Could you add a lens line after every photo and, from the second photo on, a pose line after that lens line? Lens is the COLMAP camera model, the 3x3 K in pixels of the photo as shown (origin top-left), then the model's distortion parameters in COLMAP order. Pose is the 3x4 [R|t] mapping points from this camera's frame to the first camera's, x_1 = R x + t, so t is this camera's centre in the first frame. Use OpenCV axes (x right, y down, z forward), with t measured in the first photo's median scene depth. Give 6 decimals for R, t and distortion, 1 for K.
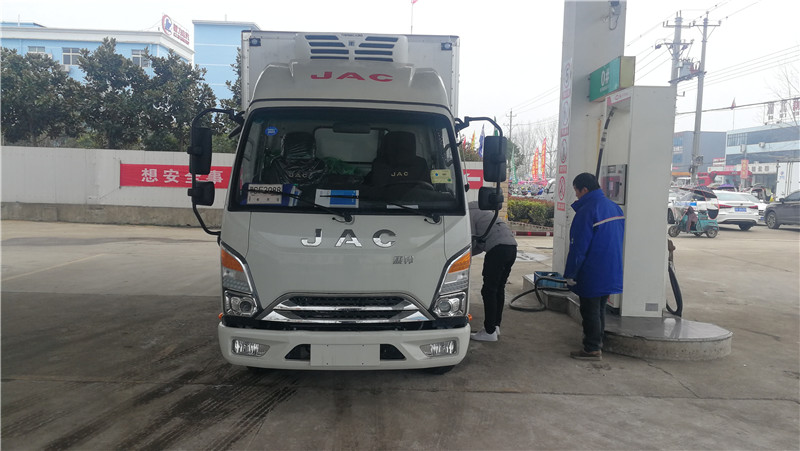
lens RADIAL K [[598.4, 0, 400.0], [0, 598.4, 225.5], [0, 0, 1]] dist [0.024560, -0.005215]
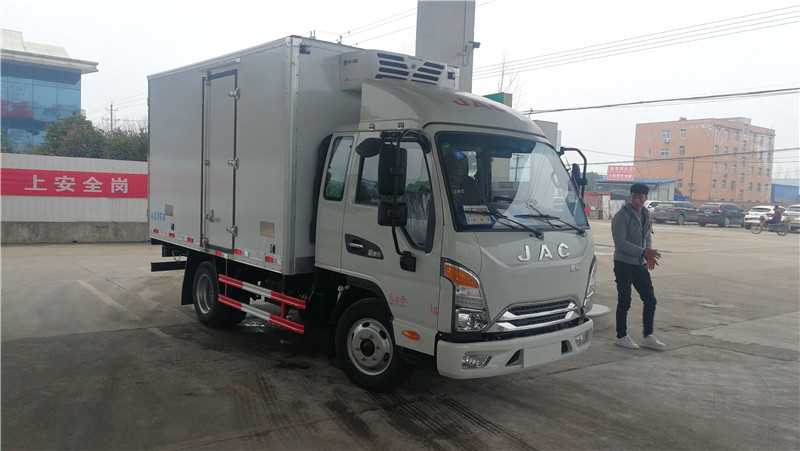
lens RADIAL K [[598.4, 0, 400.0], [0, 598.4, 225.5], [0, 0, 1]] dist [0.024560, -0.005215]
pose [[0.828110, -0.026324, 0.559947, -0.851186], [0.026524, 0.999618, 0.007766, -0.041161], [-0.559938, 0.008421, 0.828492, 0.177152]]
